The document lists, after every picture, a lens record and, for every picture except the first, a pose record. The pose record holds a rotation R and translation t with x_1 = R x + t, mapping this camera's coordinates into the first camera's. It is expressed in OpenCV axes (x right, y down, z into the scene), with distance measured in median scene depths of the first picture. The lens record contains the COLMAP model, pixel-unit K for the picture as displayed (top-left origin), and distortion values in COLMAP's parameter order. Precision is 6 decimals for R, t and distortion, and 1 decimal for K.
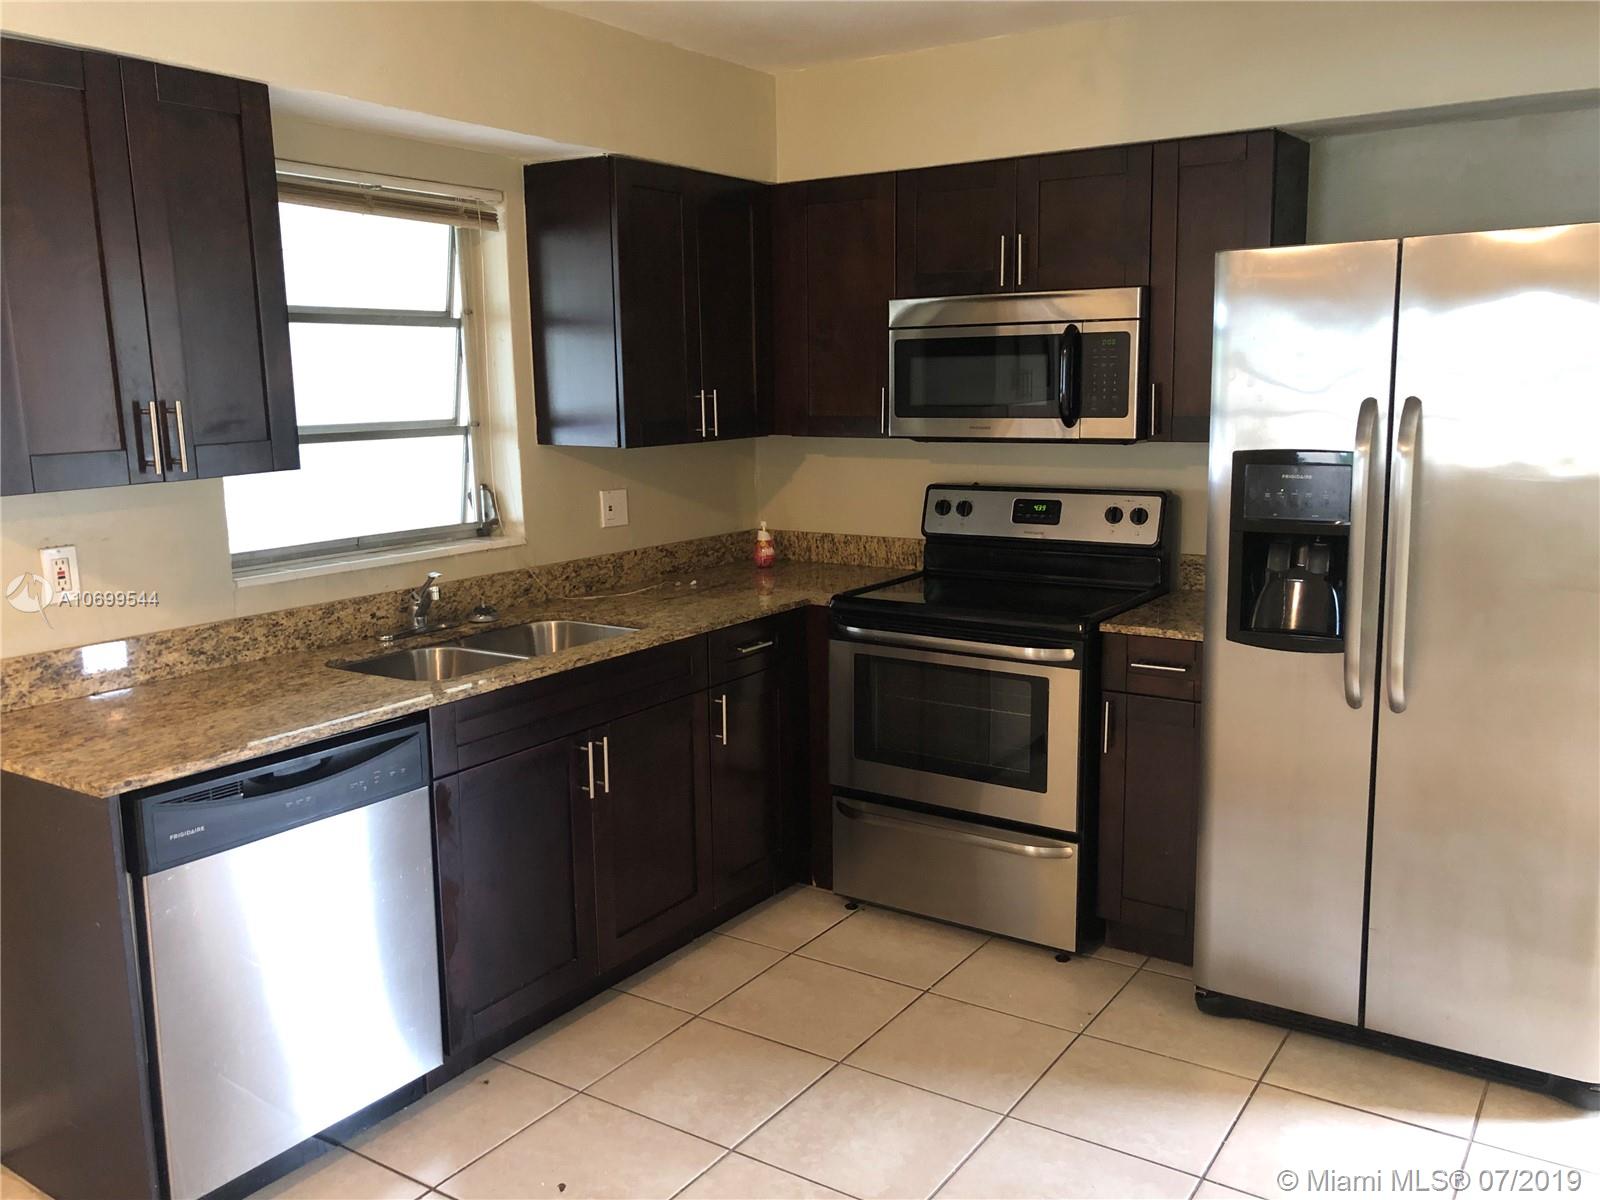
lens RADIAL K [[1329.4, 0, 805.1], [0, 1329.4, 597.2], [0, 0, 1]] dist [0.014386, -0.006180]
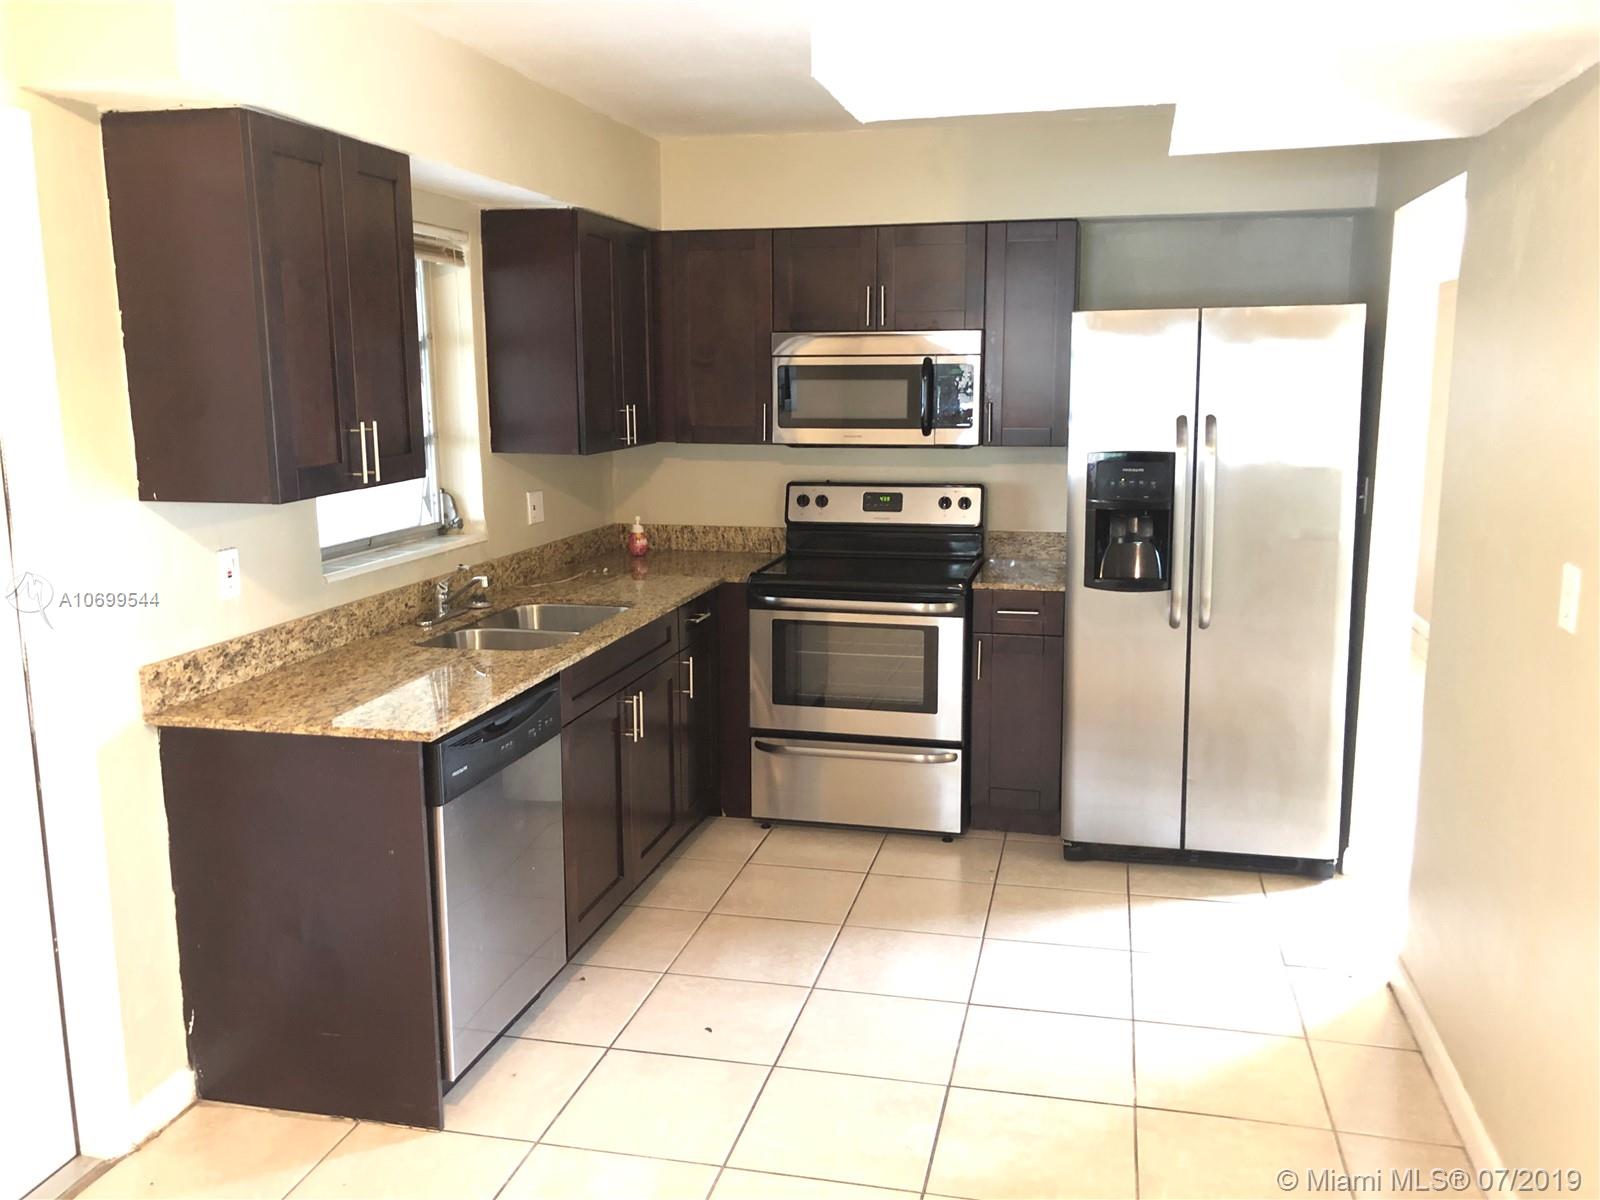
lens RADIAL K [[1329.4, 0, 792.0], [0, 1329.4, 602.5], [0, 0, 1]] dist [0.014386, -0.006180]
pose [[0.934130, -0.050449, 0.353349, -0.407517], [0.049481, 0.998706, 0.011777, 0.014263], [-0.353486, 0.006482, 0.935418, -0.176616]]
